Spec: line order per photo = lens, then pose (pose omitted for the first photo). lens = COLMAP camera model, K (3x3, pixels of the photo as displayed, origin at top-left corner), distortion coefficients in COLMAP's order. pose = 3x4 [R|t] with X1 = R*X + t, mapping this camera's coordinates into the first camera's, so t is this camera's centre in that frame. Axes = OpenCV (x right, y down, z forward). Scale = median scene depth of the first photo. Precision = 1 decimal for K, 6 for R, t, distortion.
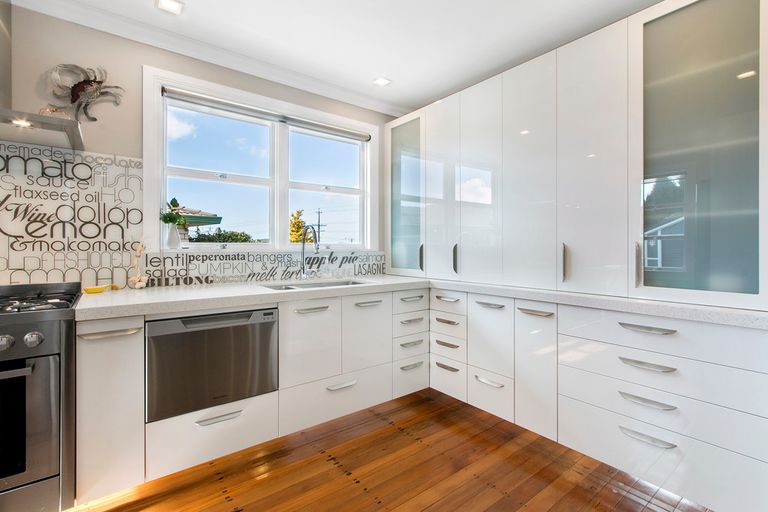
lens RADIAL K [[354.0, 0, 386.4], [0, 354.0, 252.5], [0, 0, 1]] dist [-0.002000, -0.000436]
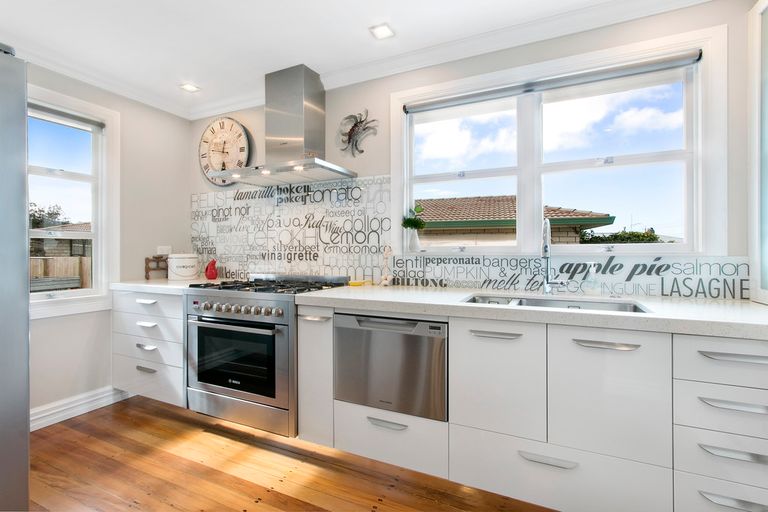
lens RADIAL K [[354.0, 0, 386.4], [0, 354.0, 252.5], [0, 0, 1]] dist [-0.002000, -0.000436]
pose [[0.456908, 0.001869, -0.889512, 0.337213], [-0.009467, 0.999951, -0.002762, -0.004403], [0.889463, 0.009683, 0.456904, 0.455651]]
